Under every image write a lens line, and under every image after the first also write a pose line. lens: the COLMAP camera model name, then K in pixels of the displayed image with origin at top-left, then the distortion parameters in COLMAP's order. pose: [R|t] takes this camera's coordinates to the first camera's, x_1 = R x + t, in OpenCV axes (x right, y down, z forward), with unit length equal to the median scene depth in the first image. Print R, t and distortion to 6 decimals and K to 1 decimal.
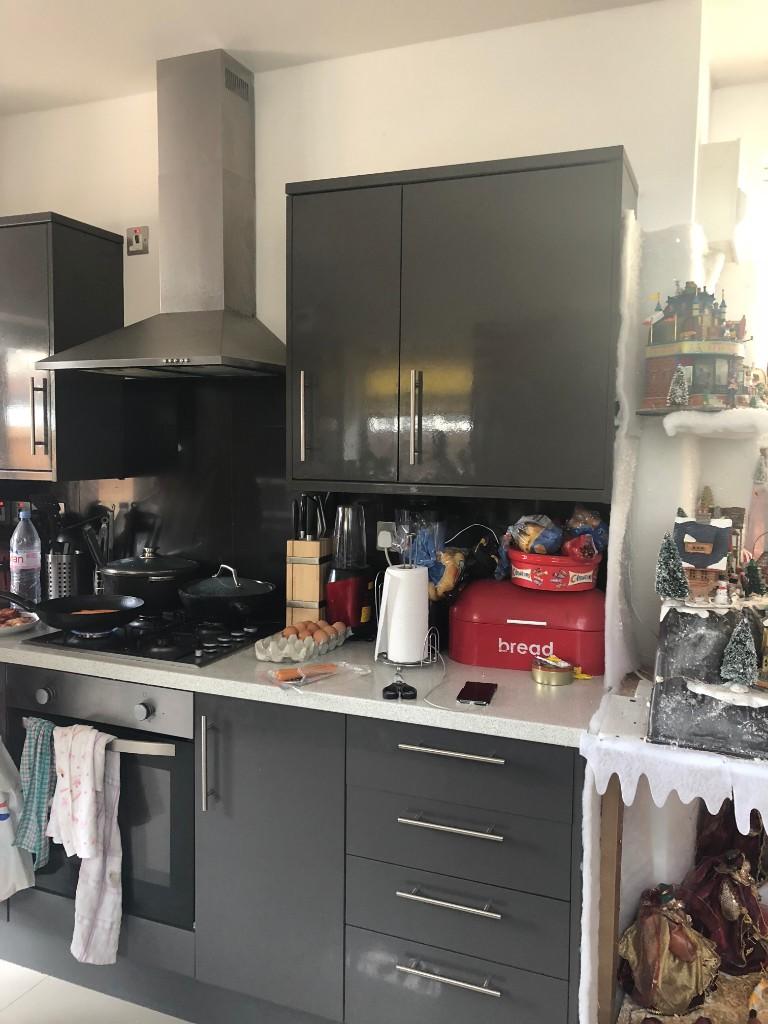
lens RADIAL K [[817.4, 0, 384.0], [0, 817.4, 512.0], [0, 0, 1]] dist [0.003108, 0.003961]
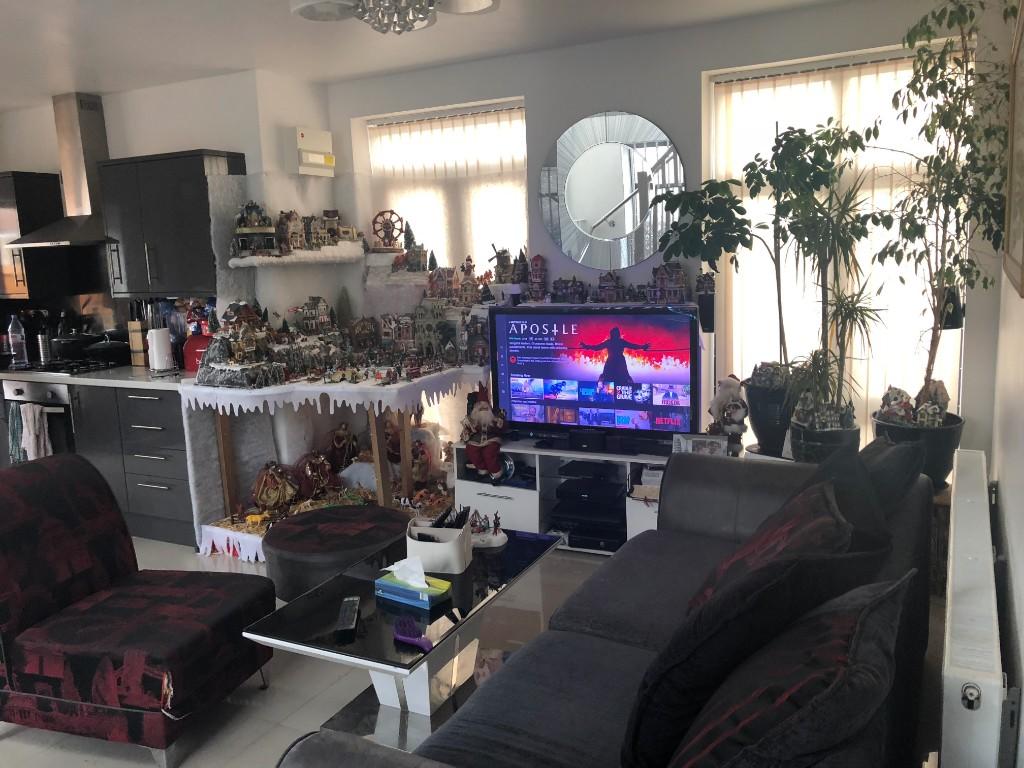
lens RADIAL K [[817.4, 0, 512.0], [0, 817.4, 384.0], [0, 0, 1]] dist [0.003108, 0.003961]
pose [[0.995980, -0.038357, -0.080943, 1.026158], [0.043876, 0.996751, 0.067542, 0.091935], [0.078090, -0.070822, 0.994428, -1.034297]]
